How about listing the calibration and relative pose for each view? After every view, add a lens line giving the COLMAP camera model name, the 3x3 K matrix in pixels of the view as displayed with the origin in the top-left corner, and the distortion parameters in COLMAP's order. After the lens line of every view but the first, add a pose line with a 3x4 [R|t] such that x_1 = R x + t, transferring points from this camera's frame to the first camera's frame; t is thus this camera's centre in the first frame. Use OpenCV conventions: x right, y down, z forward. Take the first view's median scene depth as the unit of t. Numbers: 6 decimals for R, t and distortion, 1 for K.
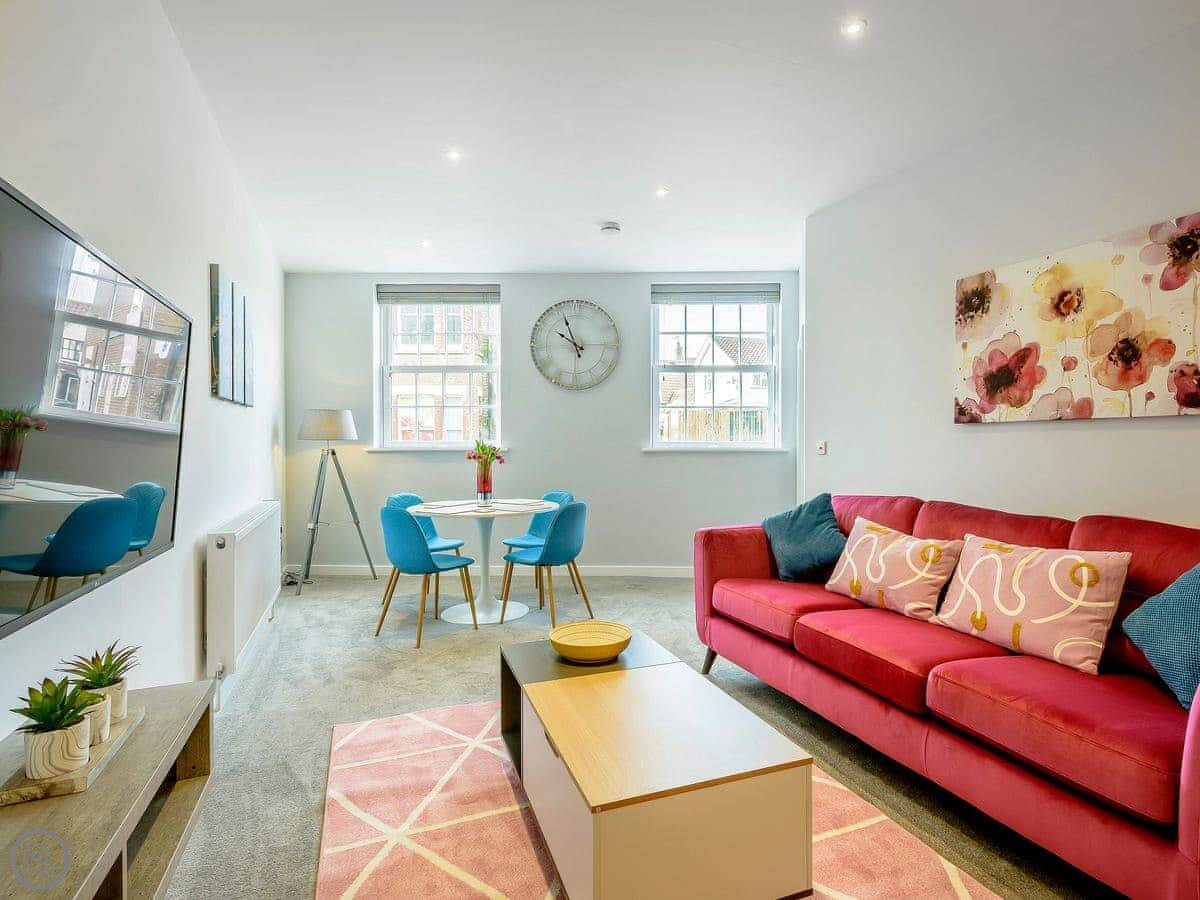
lens RADIAL K [[608.7, 0, 600.0], [0, 608.7, 450.0], [0, 0, 1]] dist [0.002370, 0.000596]
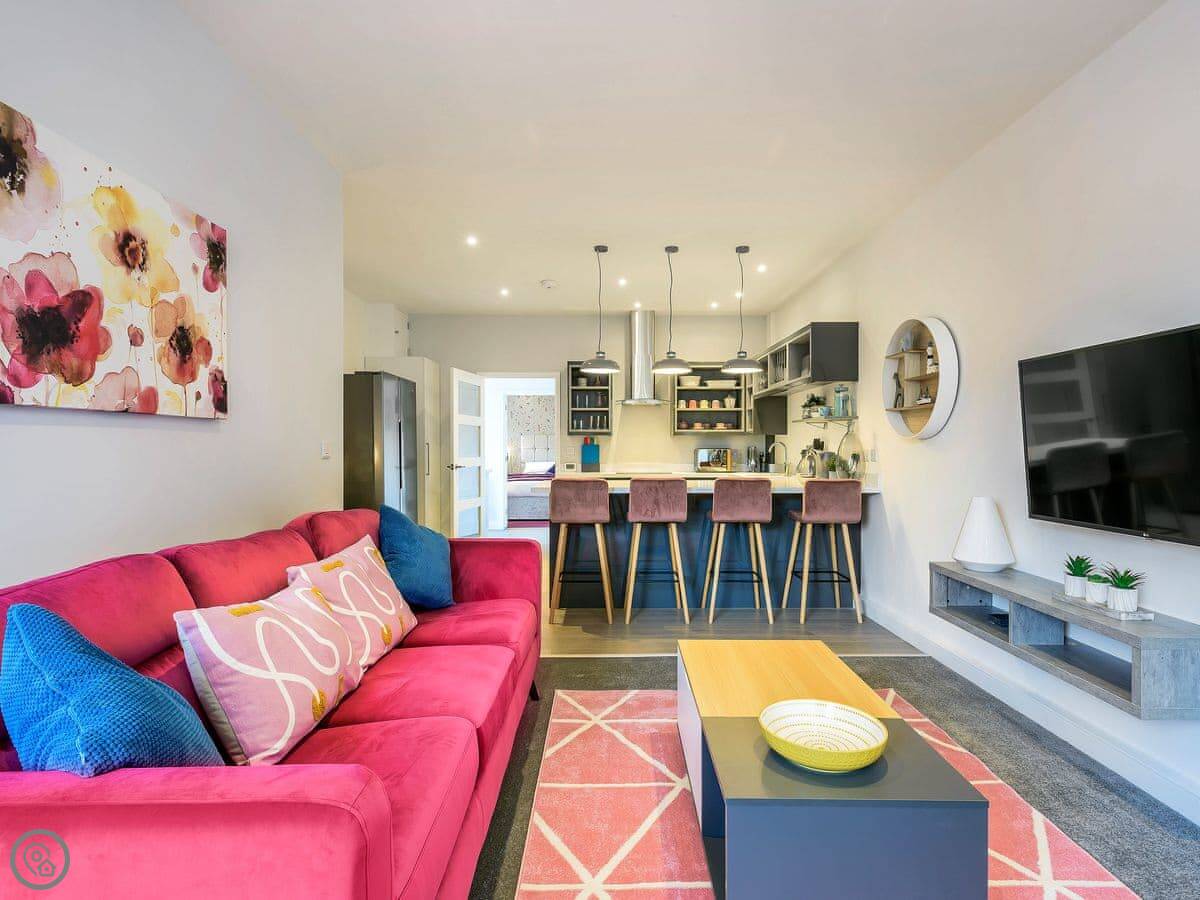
lens RADIAL K [[608.7, 0, 600.0], [0, 608.7, 450.0], [0, 0, 1]] dist [0.002370, 0.000596]
pose [[-0.931235, 0.001902, 0.364414, -0.012099], [0.006743, 0.999905, 0.012011, -0.011004], [-0.364357, 0.013642, -0.931159, 1.476581]]
